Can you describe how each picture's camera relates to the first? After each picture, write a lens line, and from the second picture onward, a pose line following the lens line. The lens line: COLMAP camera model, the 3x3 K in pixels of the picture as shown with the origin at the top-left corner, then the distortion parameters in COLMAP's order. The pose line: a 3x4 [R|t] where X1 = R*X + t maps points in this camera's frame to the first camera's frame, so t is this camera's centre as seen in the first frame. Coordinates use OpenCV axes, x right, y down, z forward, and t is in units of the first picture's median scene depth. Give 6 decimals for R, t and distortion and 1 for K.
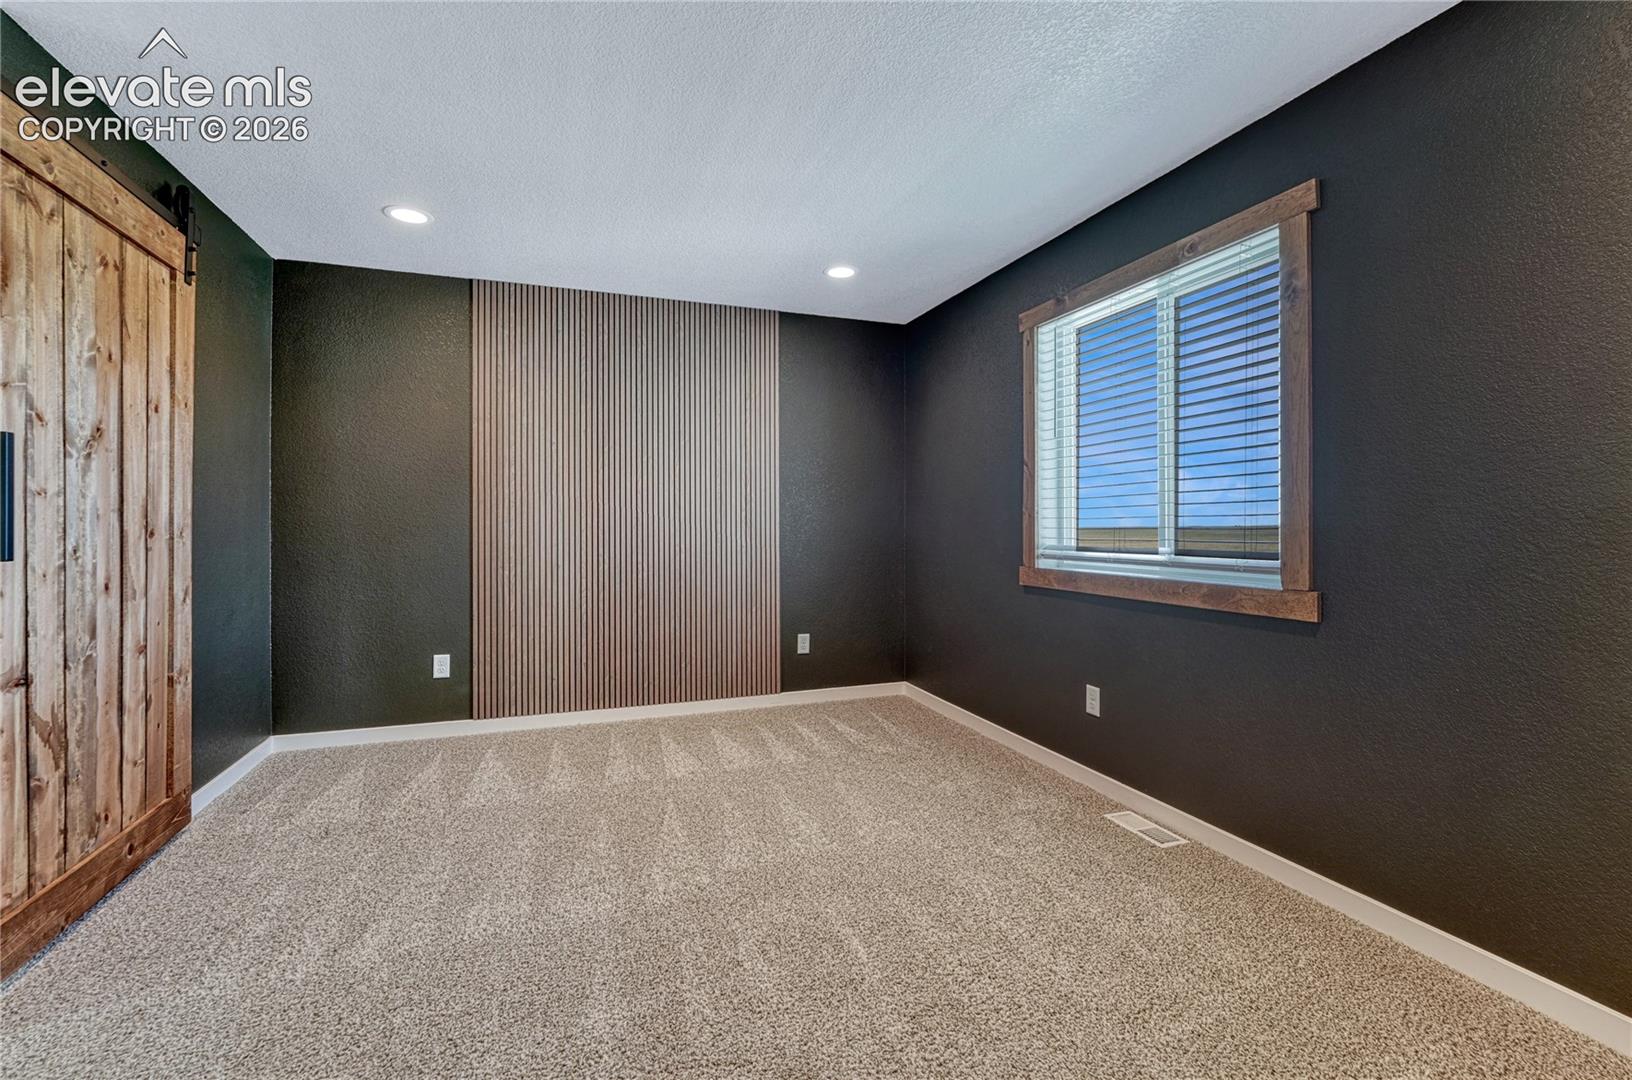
lens RADIAL K [[701.4, 0, 820.6], [0, 701.4, 533.6], [0, 0, 1]] dist [0.000621, 0.000972]
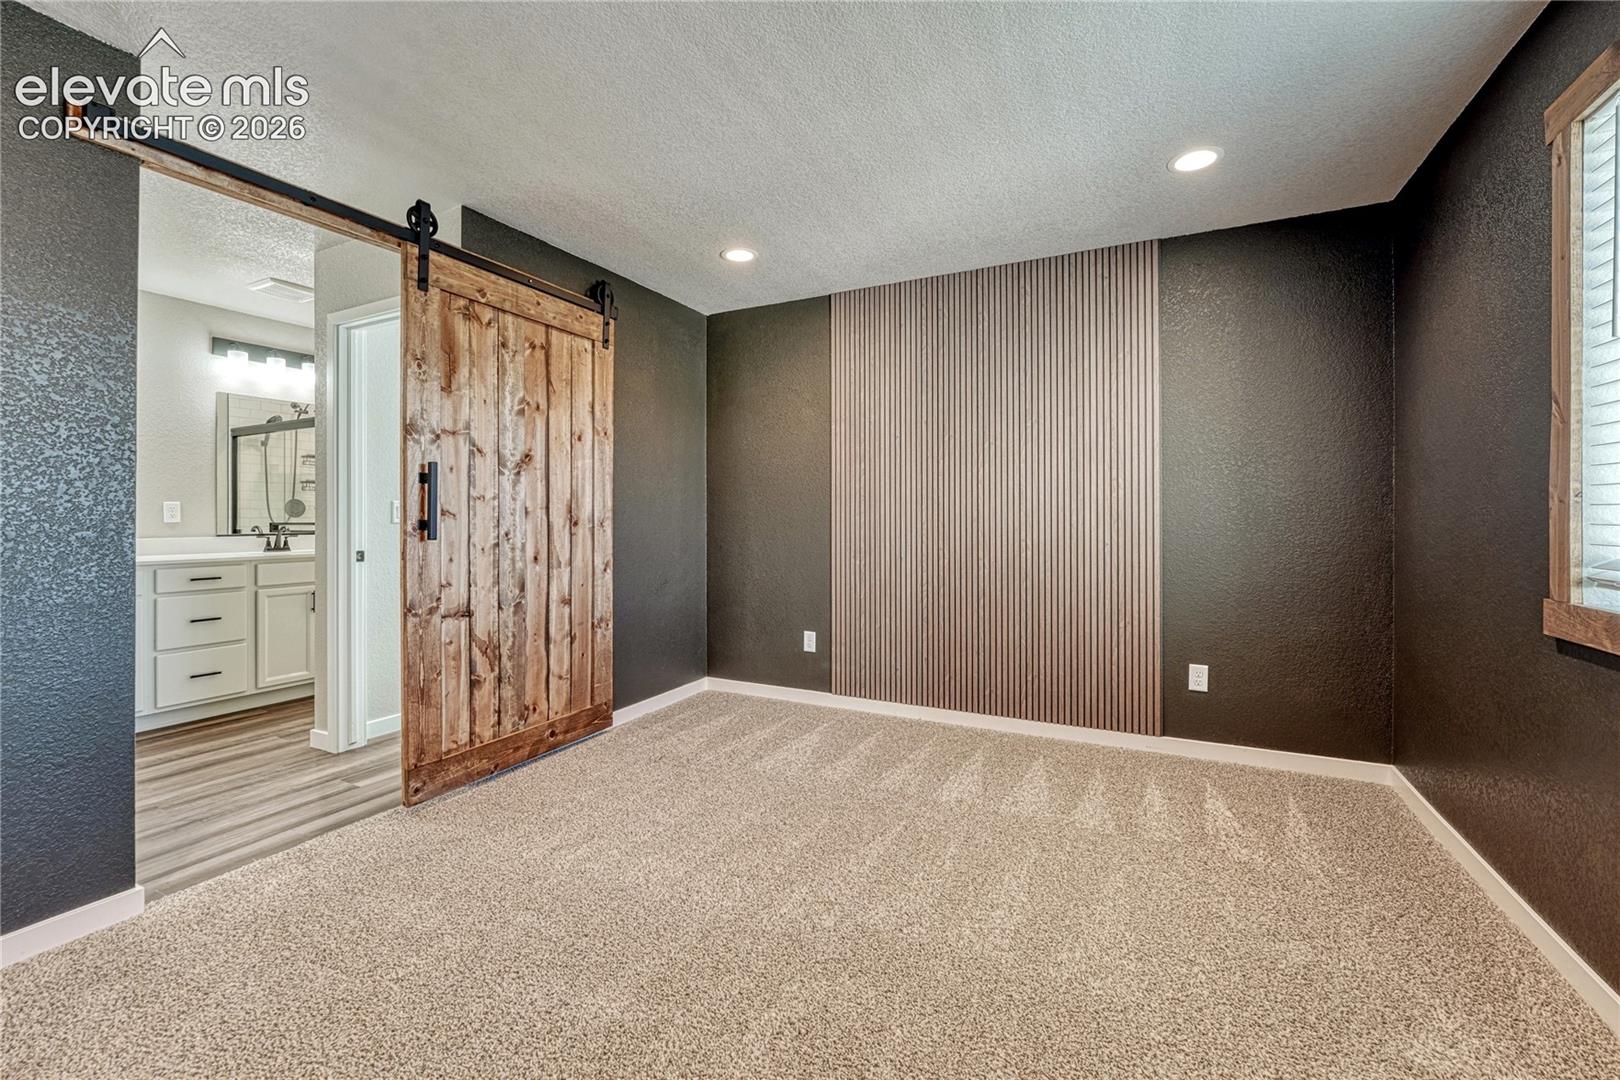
lens RADIAL K [[687.0, 0, 810.4], [0, 687.0, 525.9], [0, 0, 1]] dist [-0.001110, -0.000189]
pose [[0.675266, 0.010153, -0.737504, 0.453359], [-0.008974, 0.999944, 0.005549, -0.007847], [0.737519, 0.002871, 0.675320, 0.402182]]
